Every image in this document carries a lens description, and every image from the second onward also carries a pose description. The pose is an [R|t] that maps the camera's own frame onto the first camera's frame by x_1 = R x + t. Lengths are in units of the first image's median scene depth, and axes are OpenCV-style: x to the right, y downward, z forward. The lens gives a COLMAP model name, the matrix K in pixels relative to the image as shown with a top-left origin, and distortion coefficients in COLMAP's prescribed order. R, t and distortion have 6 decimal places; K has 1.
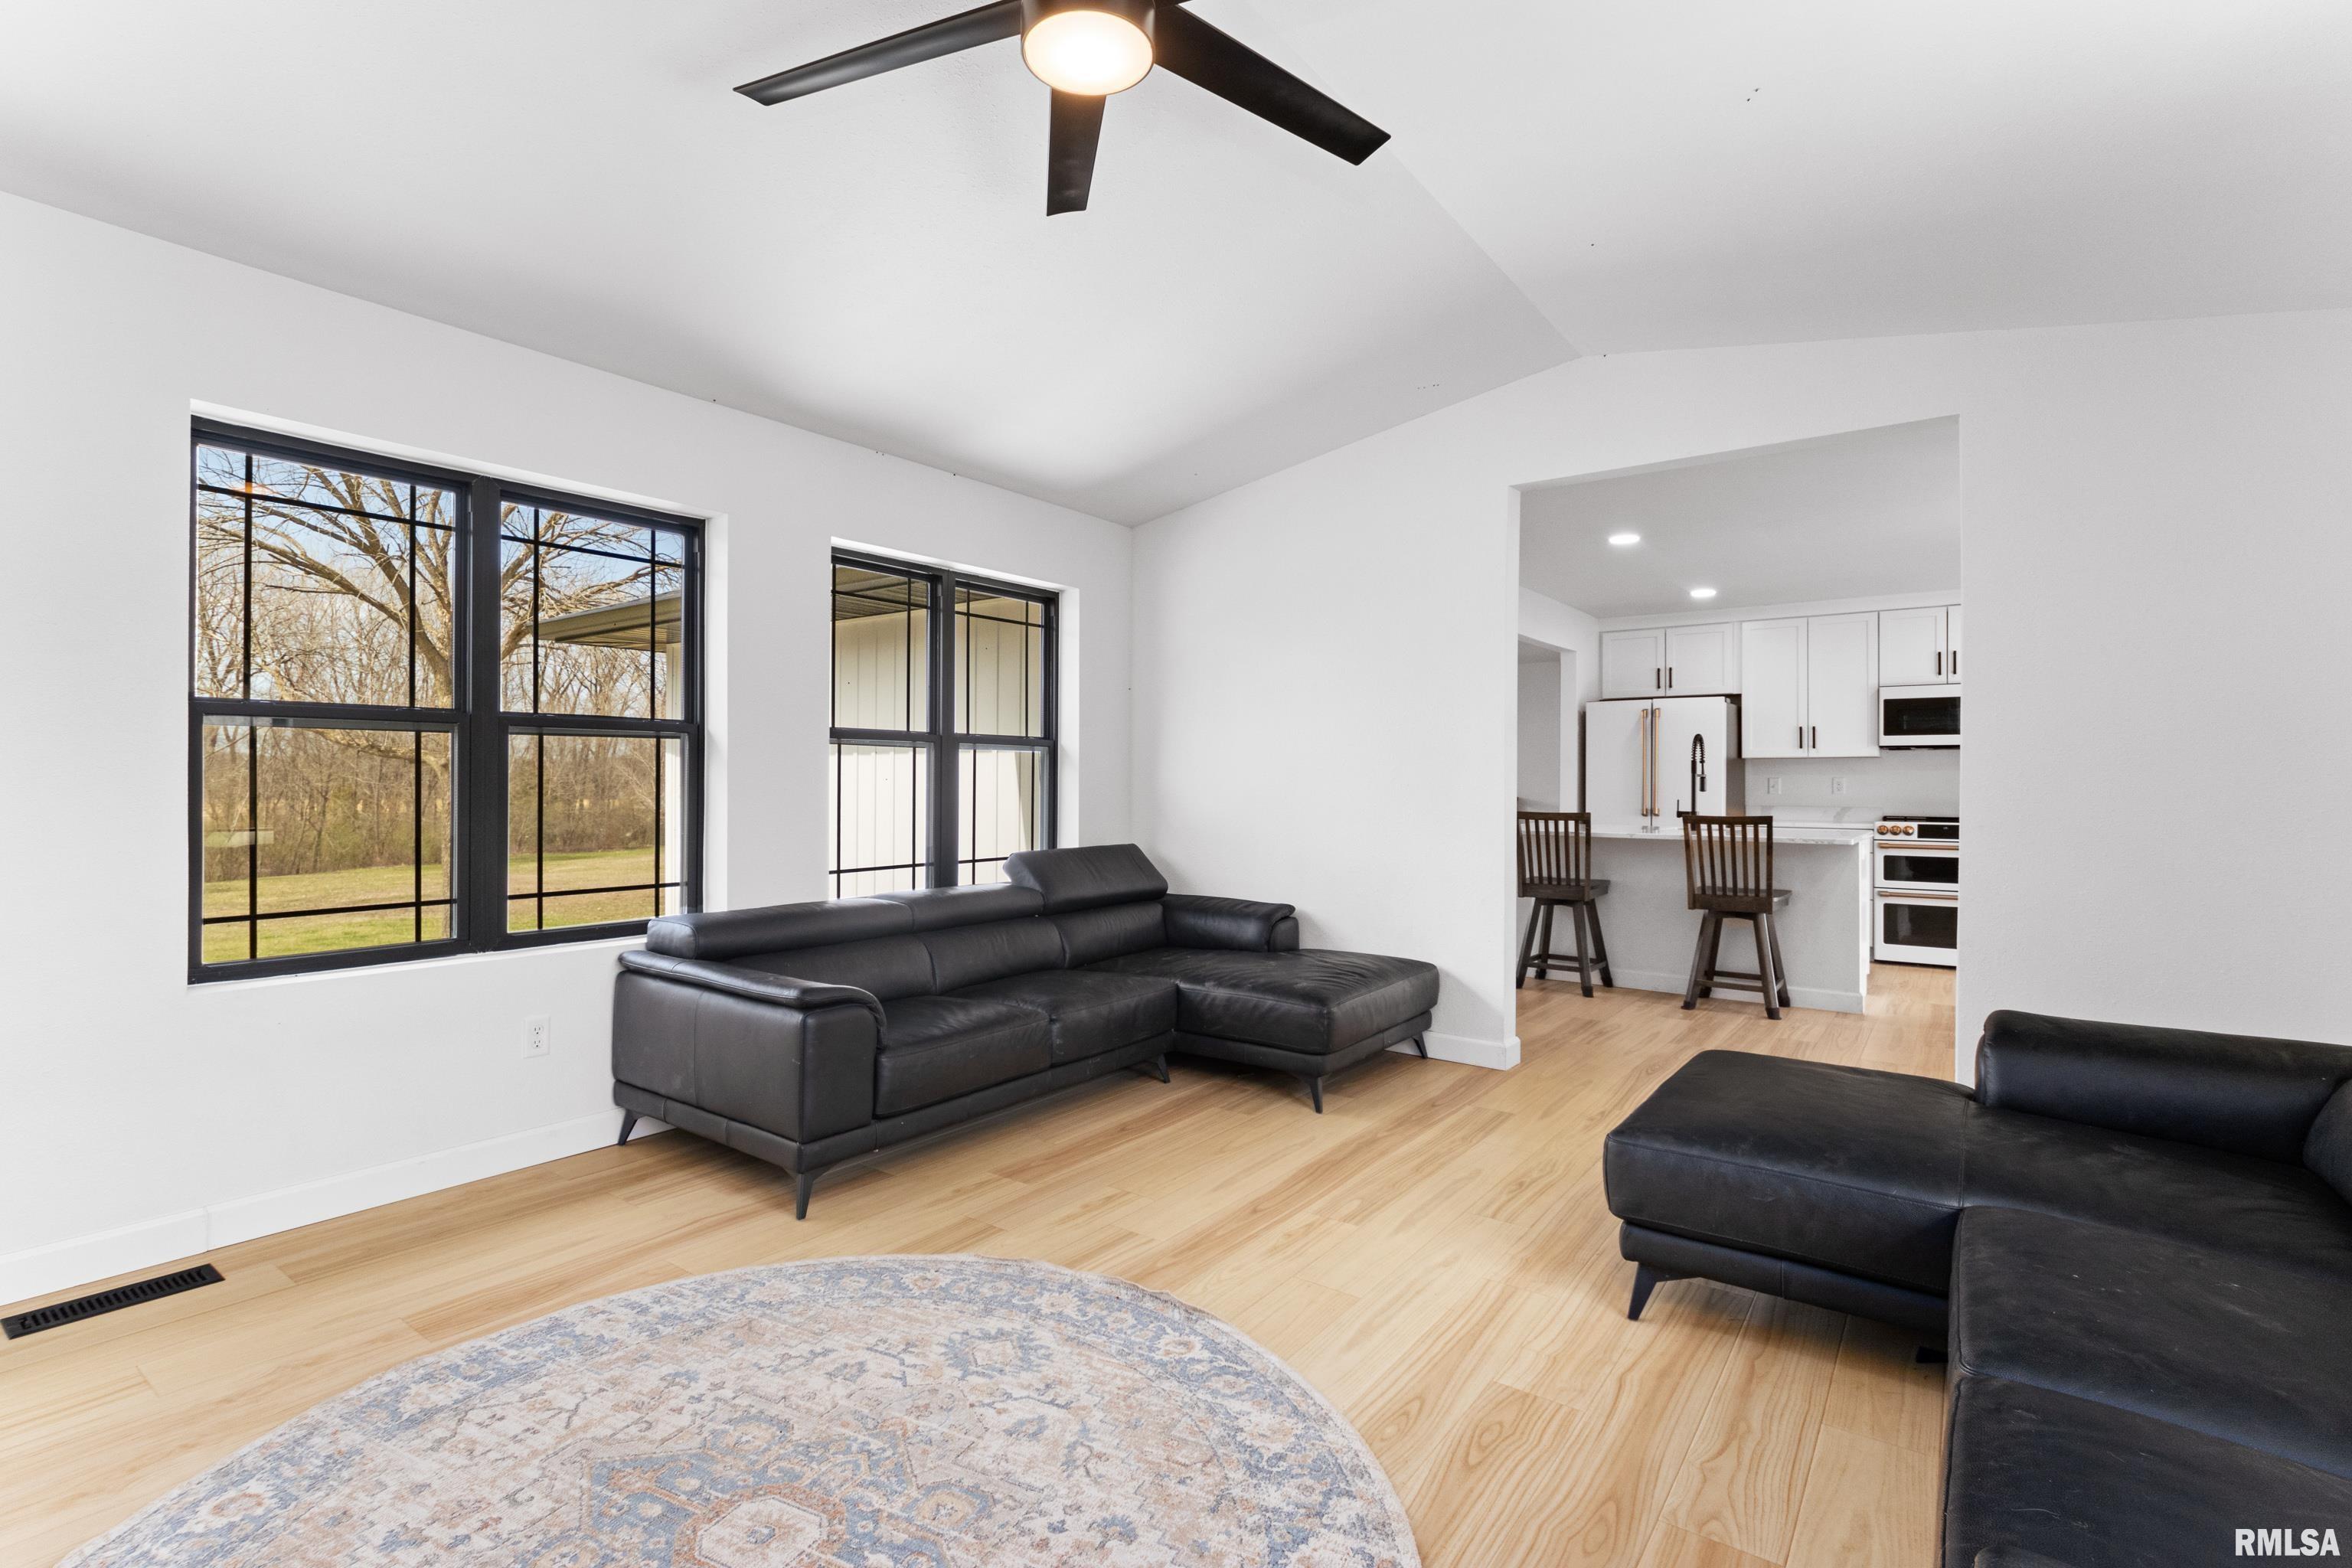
lens RADIAL K [[1100.7, 0, 1154.8], [0, 1100.7, 770.9], [0, 0, 1]] dist [-0.001673, -0.003630]
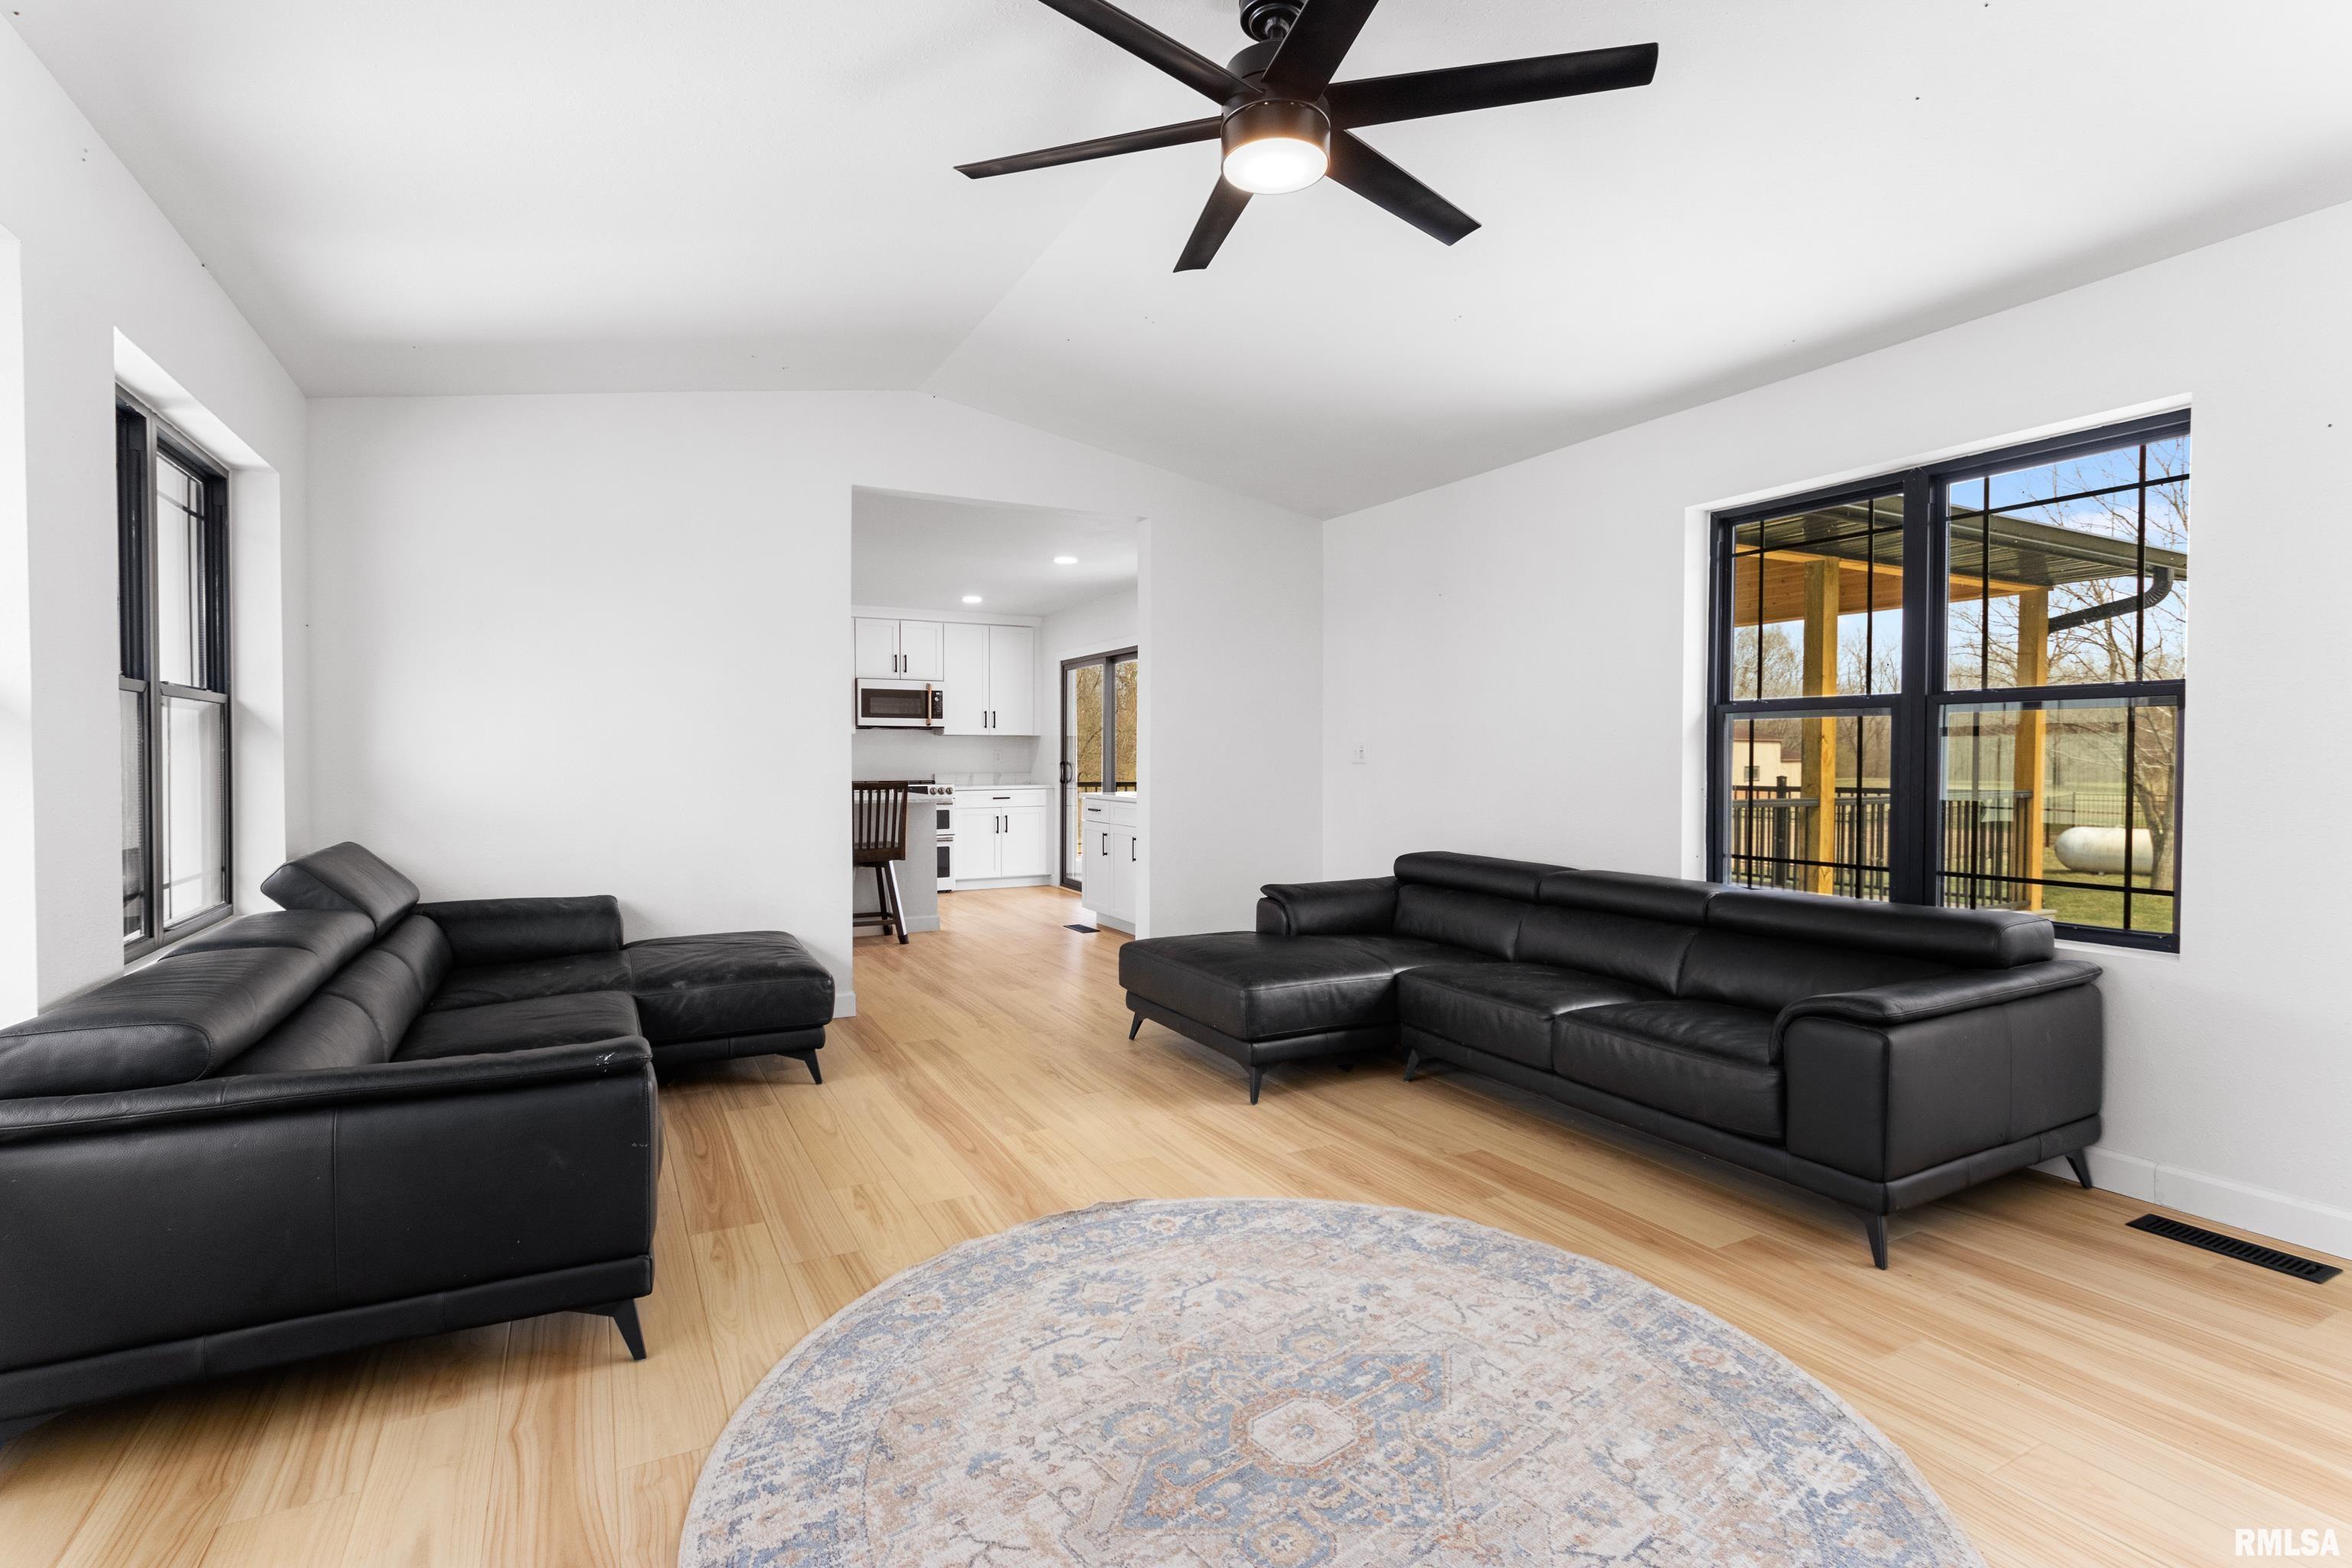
lens RADIAL K [[1100.7, 0, 1155.5], [0, 1100.7, 779.0], [0, 0, 1]] dist [-0.001673, -0.003630]
pose [[0.432489, -0.024040, 0.901319, -1.041929], [-0.004362, 0.999577, 0.028753, 0.001789], [-0.901629, -0.016367, 0.432201, 0.488265]]
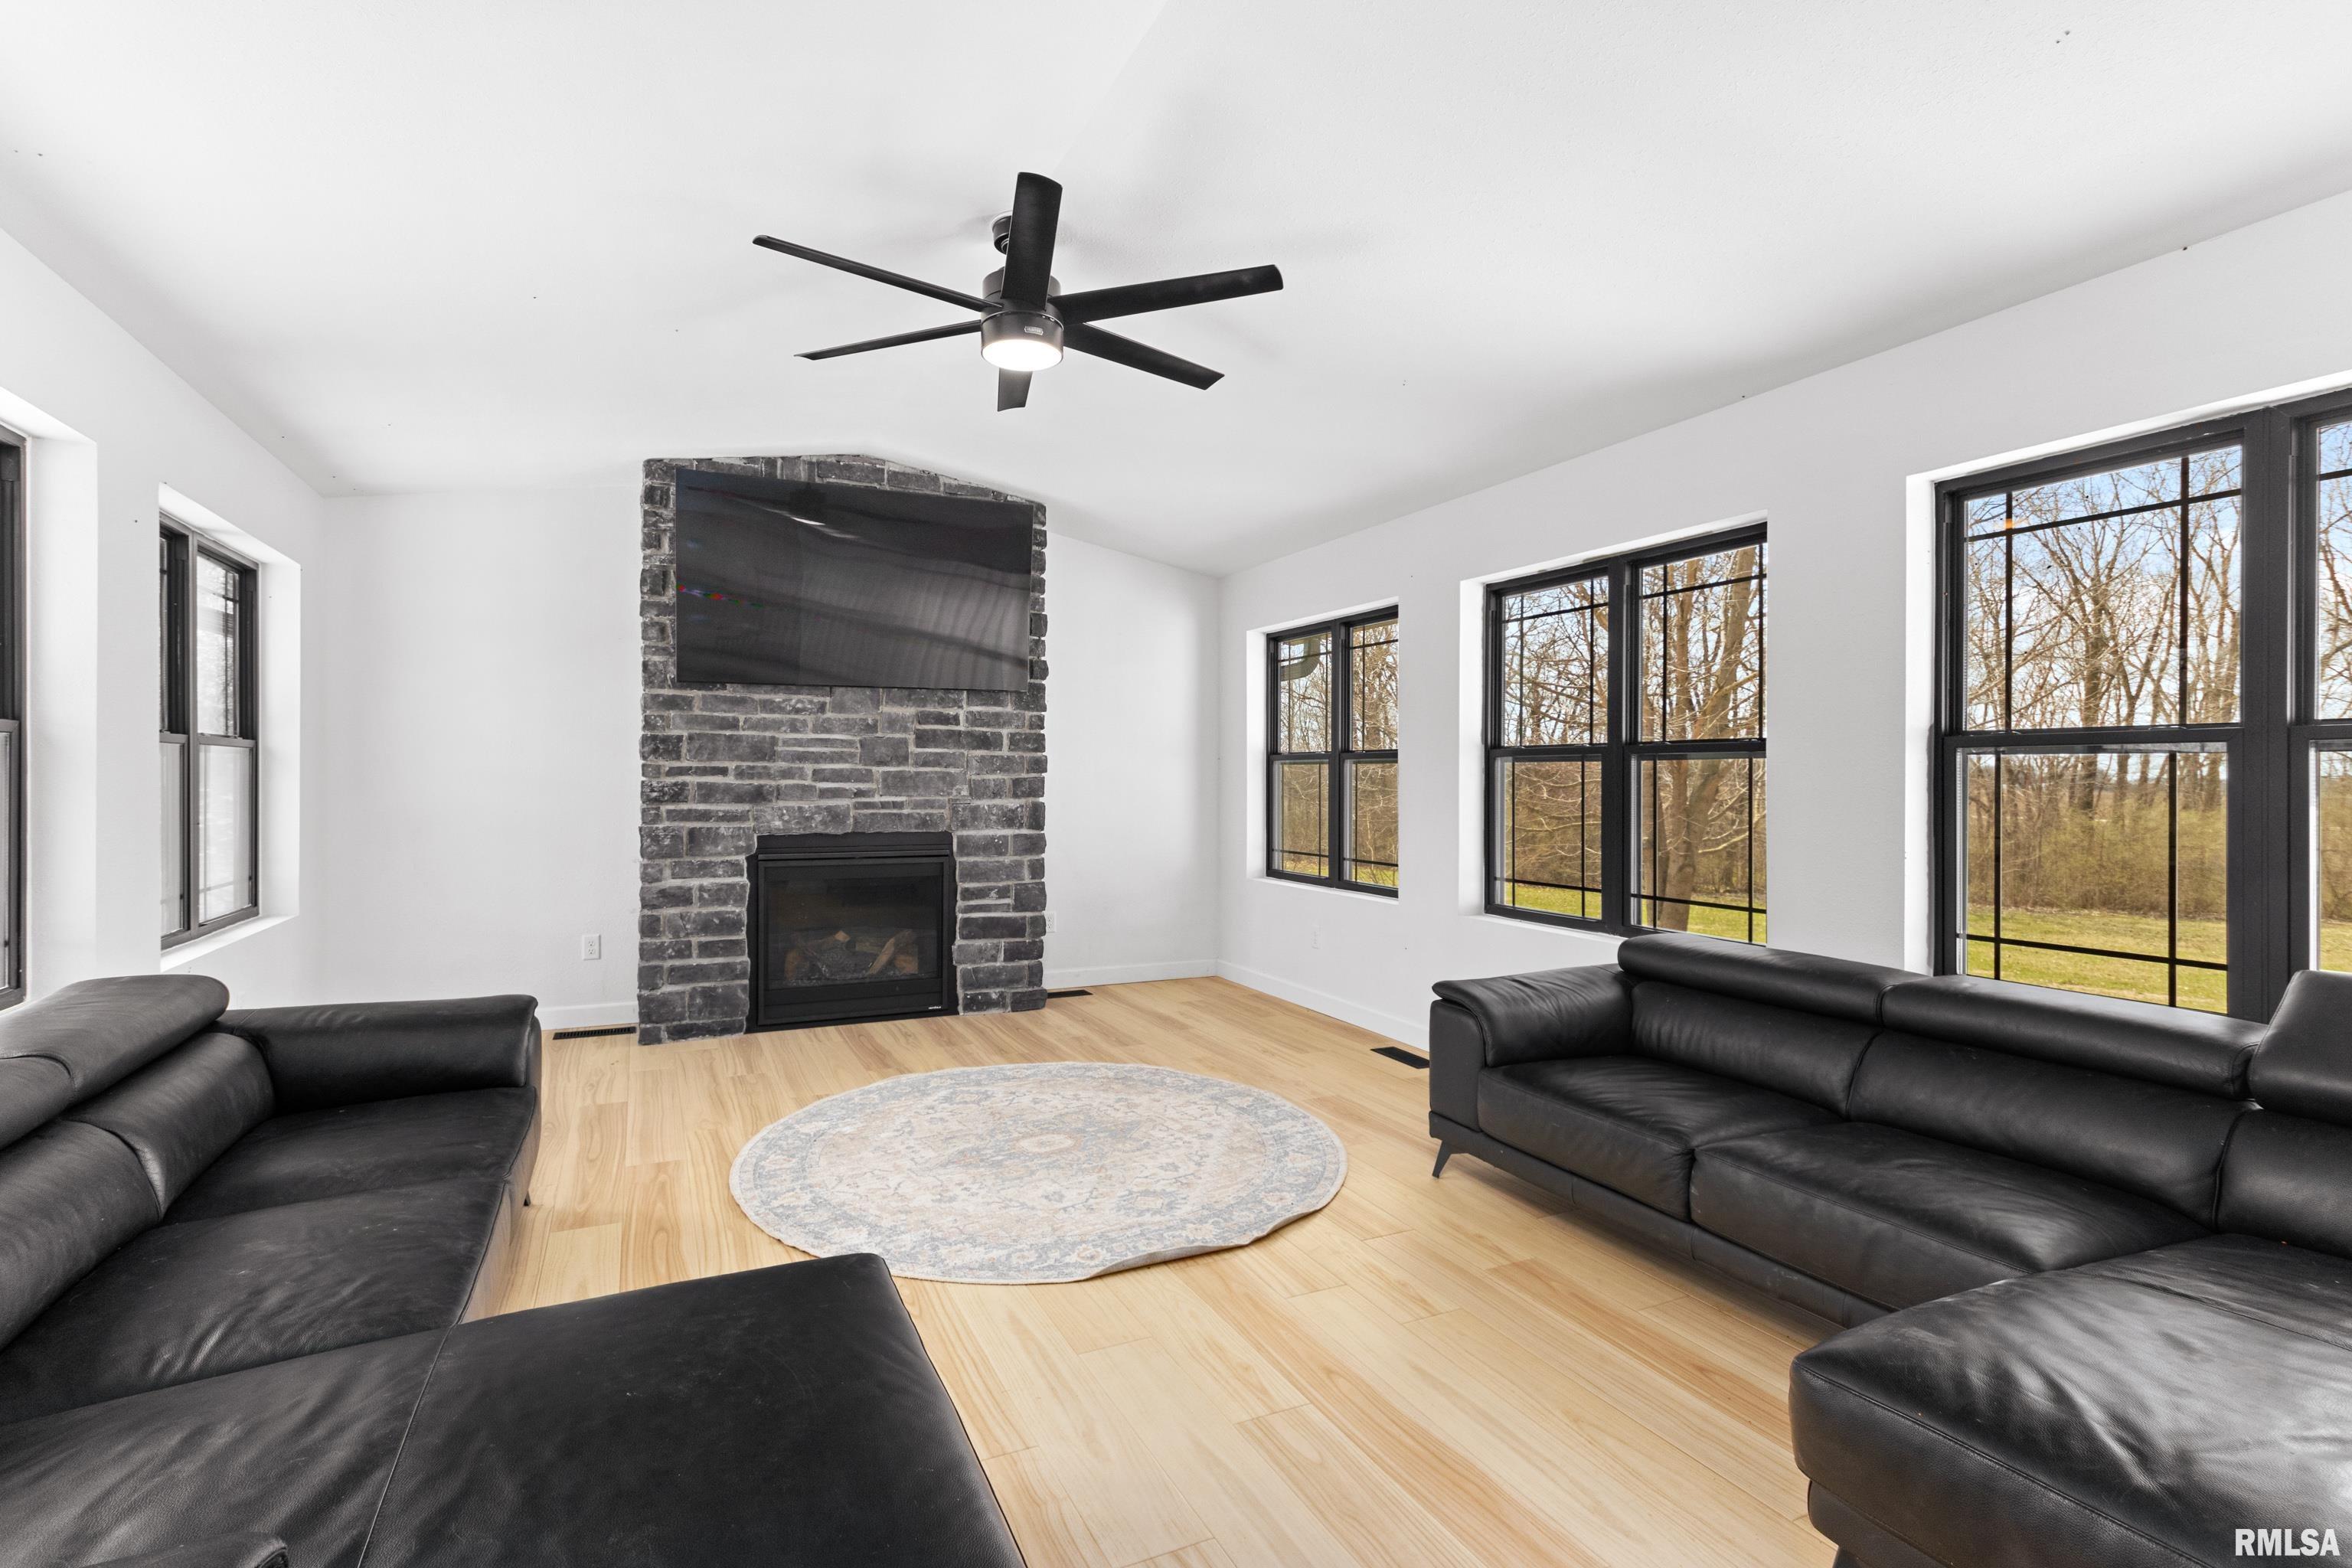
lens RADIAL K [[1100.7, 0, 1157.5], [0, 1100.7, 778.4], [0, 0, 1]] dist [-0.001673, -0.003630]
pose [[-0.470713, -0.004769, -0.882273, 1.075773], [-0.002822, 0.999988, -0.003900, -0.012083], [0.882282, 0.000654, -0.470721, 1.634223]]
